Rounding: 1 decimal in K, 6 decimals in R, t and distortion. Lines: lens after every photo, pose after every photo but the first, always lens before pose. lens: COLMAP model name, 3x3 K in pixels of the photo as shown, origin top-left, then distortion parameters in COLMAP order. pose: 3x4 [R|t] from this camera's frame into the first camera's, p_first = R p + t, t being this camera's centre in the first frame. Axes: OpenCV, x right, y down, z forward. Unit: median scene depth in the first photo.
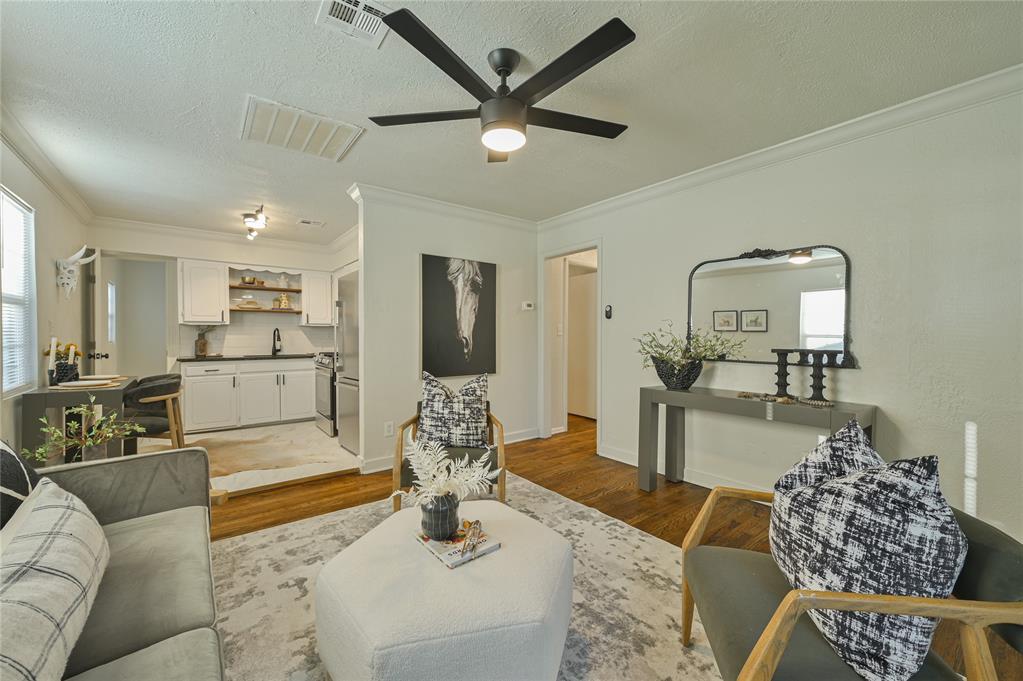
lens RADIAL K [[403.7, 0, 511.6], [0, 403.7, 340.3], [0, 0, 1]] dist [0.001475, 0.000033]
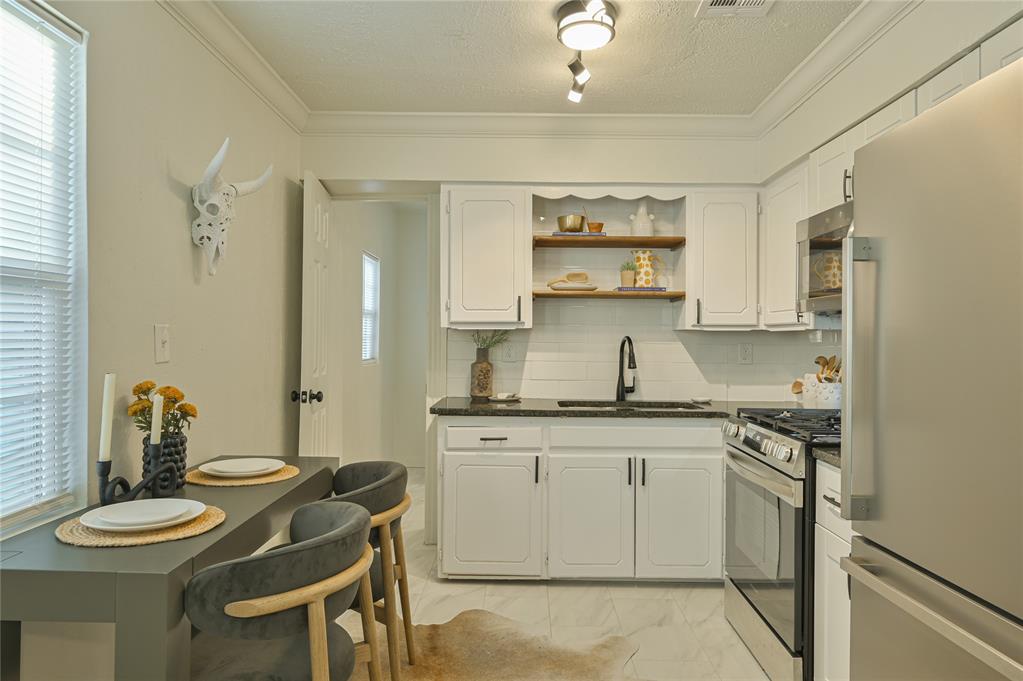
lens RADIAL K [[651.1, 0, 514.8], [0, 651.1, 339.4], [0, 0, 1]] dist [0.000666, -0.004523]
pose [[0.781023, 0.007057, -0.624462, -0.330628], [-0.015057, 0.999858, -0.007533, -0.026087], [0.624321, 0.015286, 0.781019, 0.528021]]
